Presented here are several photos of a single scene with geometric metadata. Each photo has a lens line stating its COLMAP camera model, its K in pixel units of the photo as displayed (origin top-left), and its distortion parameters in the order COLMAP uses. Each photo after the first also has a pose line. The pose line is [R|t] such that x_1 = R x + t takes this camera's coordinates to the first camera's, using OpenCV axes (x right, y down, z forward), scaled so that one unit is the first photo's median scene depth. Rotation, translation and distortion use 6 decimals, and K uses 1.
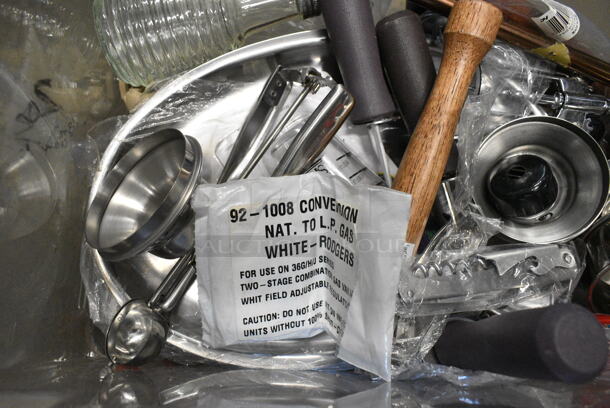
lens RADIAL K [[489.8, 0, 304.5], [0, 489.8, 202.4], [0, 0, 1]] dist [-0.002502, -0.003415]
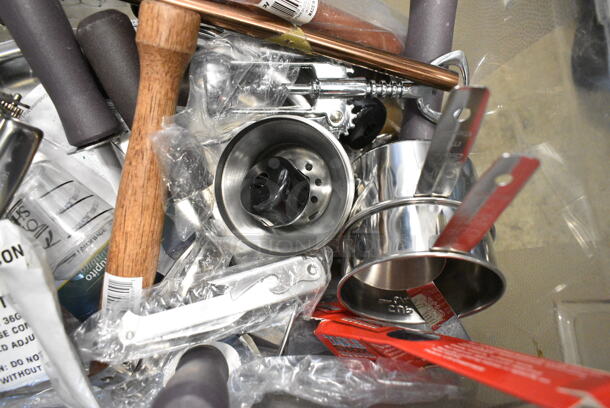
lens RADIAL K [[489.8, 0, 305.6], [0, 489.8, 205.4], [0, 0, 1]] dist [-0.002502, -0.003415]
pose [[0.993683, -0.108669, 0.028031, 0.529468], [0.102323, 0.979871, 0.171415, -0.179509], [-0.046094, -0.167464, 0.984800, 0.087649]]
